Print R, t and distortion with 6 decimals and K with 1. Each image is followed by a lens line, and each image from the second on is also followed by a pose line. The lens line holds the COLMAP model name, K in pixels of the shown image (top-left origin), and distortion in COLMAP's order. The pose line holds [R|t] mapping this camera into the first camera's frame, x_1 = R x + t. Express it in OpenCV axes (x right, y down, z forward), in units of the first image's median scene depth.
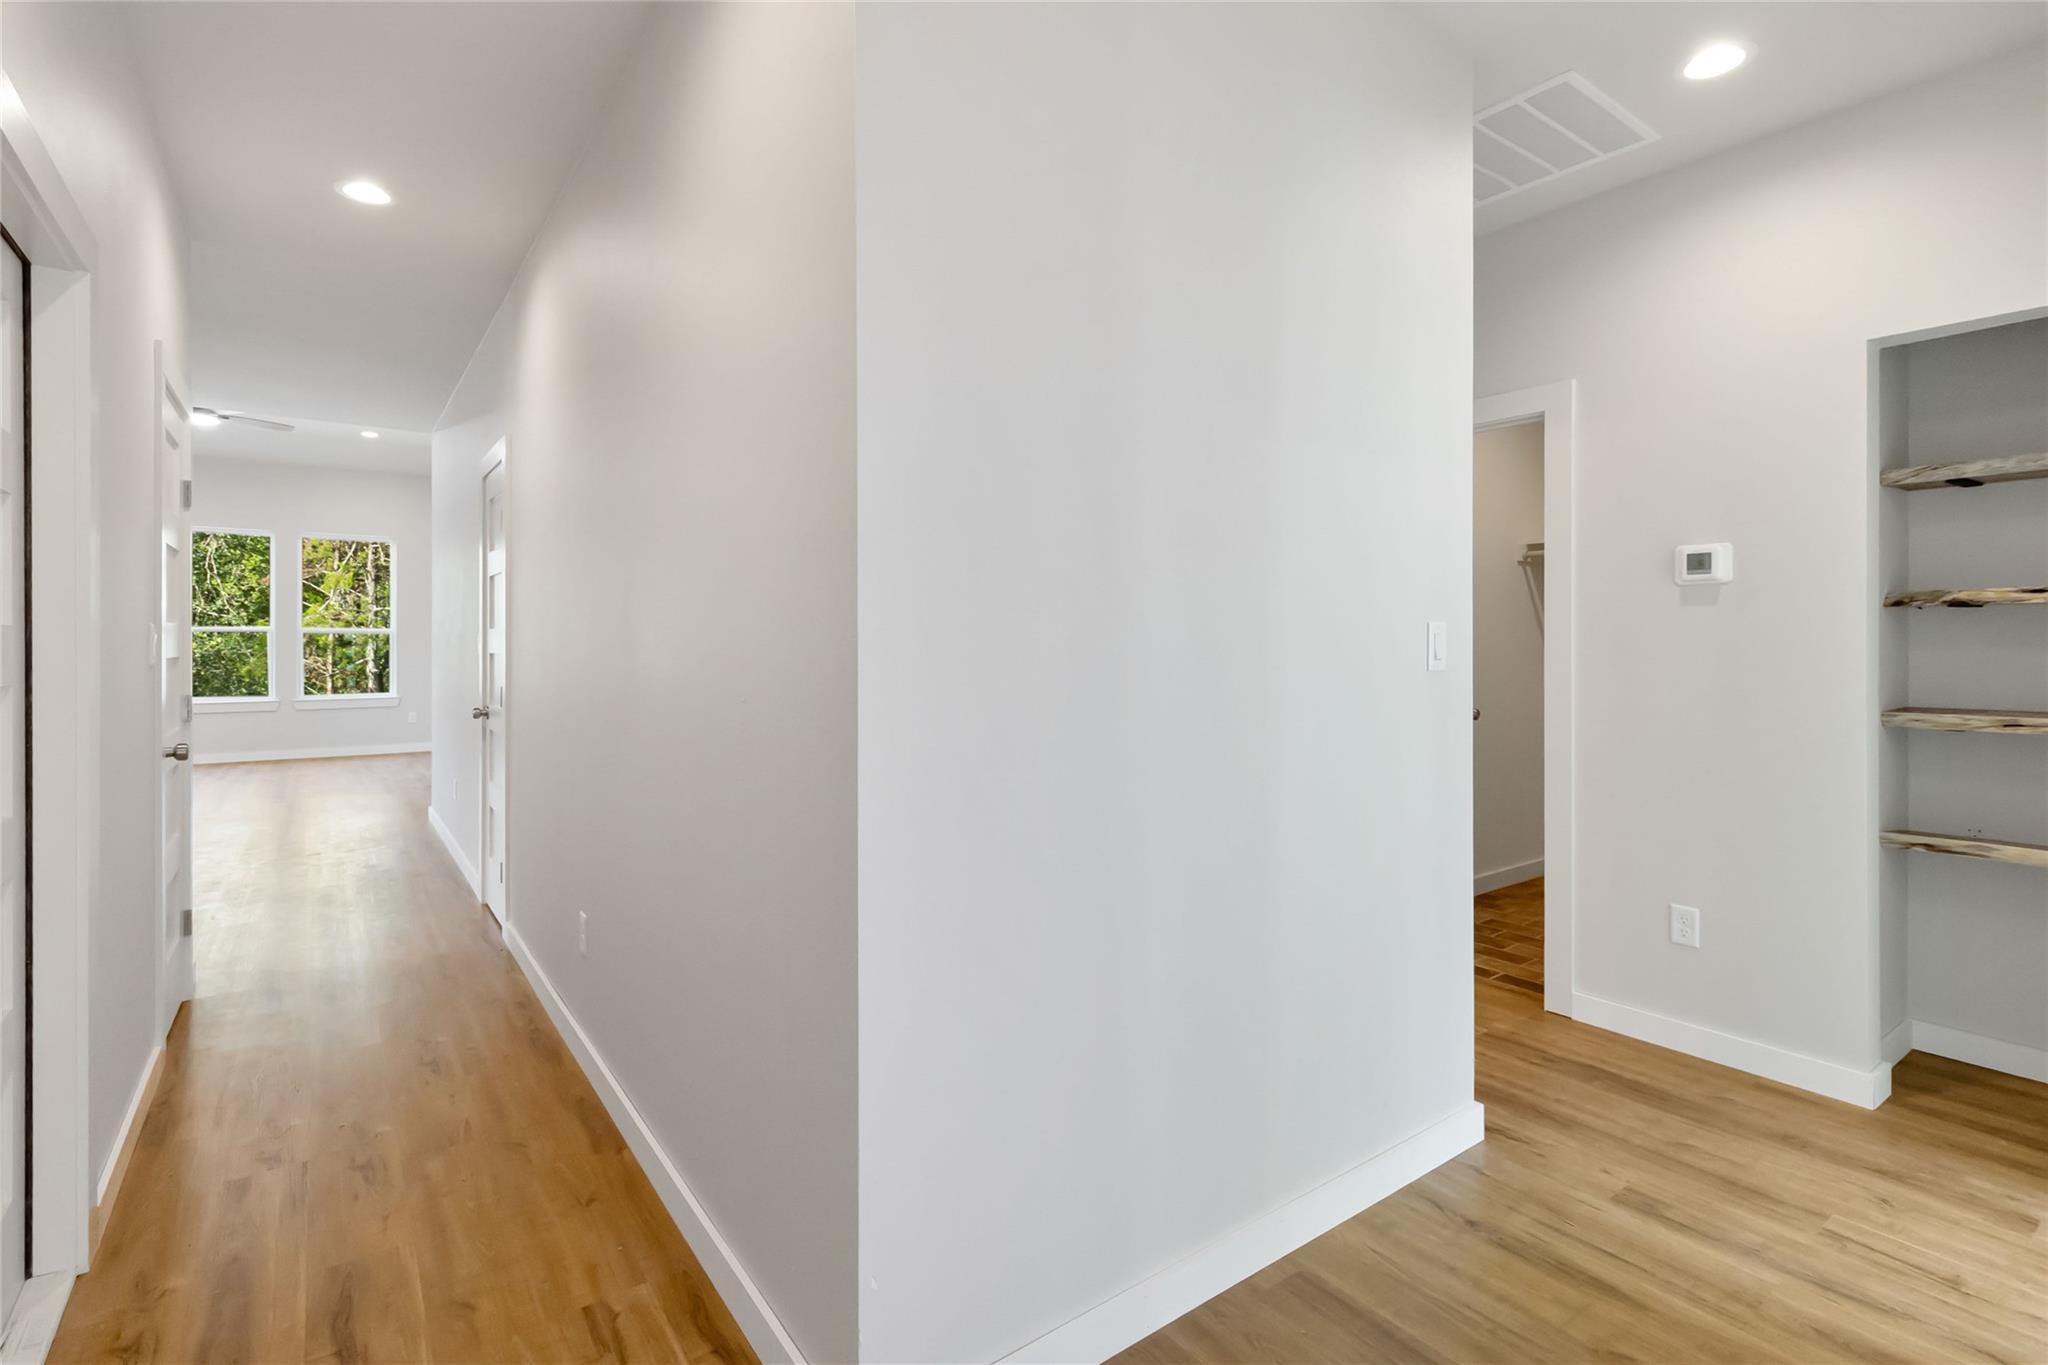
lens RADIAL K [[960.3, 0, 1022.6], [0, 960.3, 640.4], [0, 0, 1]] dist [0.002215, 0.000094]
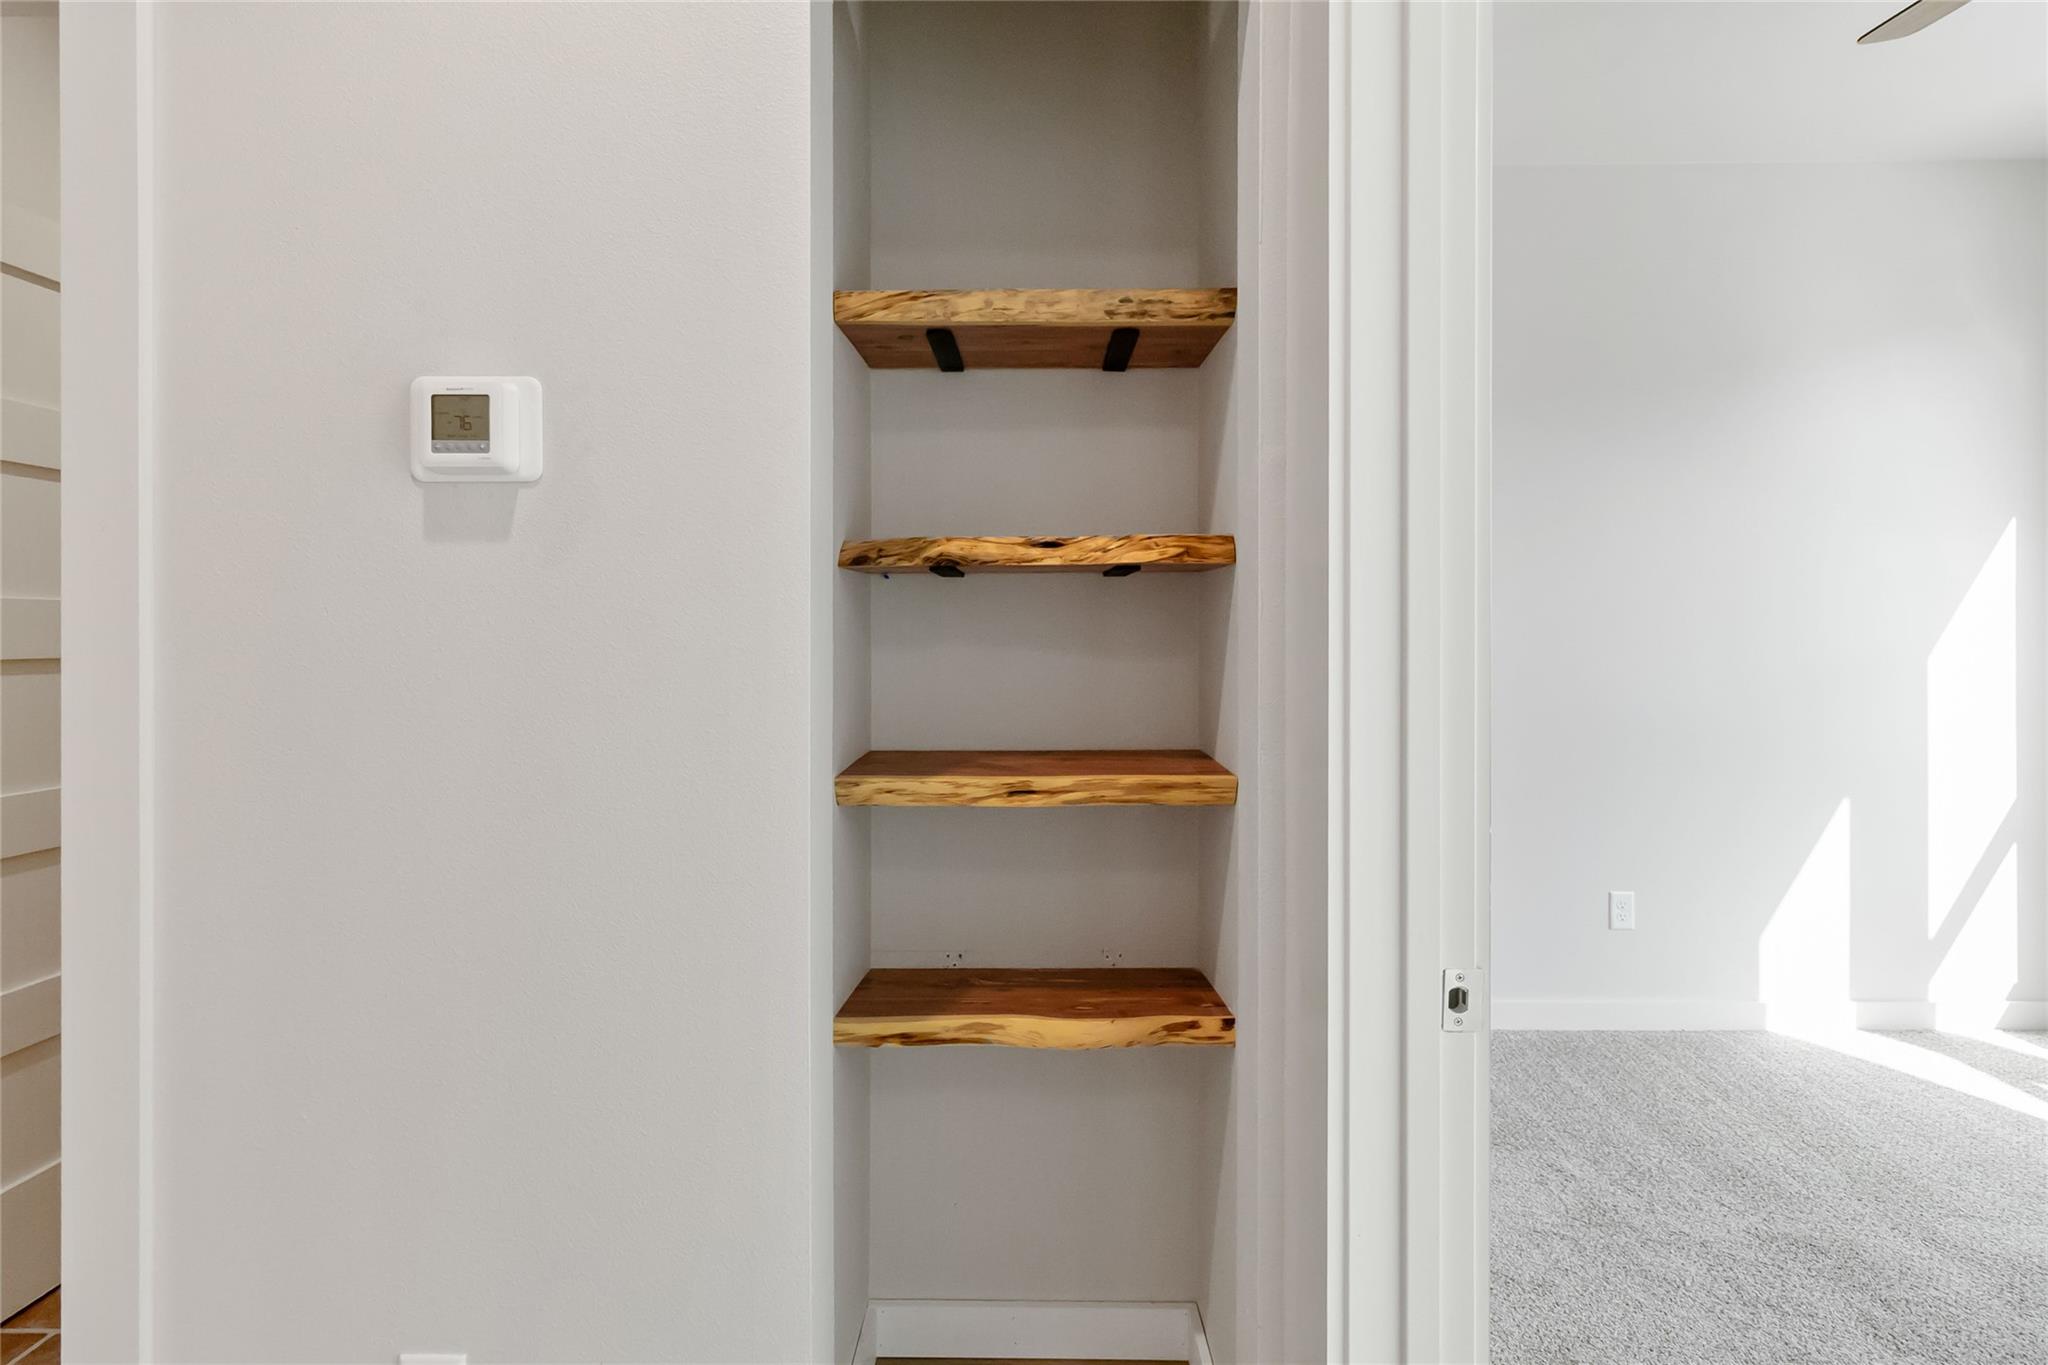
lens RADIAL K [[960.3, 0, 1022.6], [0, 960.3, 640.4], [0, 0, 1]] dist [0.002215, 0.000094]
pose [[0.599295, -0.001872, 0.800526, 0.560507], [-0.000053, 0.999997, 0.002378, 0.002193], [-0.800528, -0.001468, 0.599294, 0.633400]]
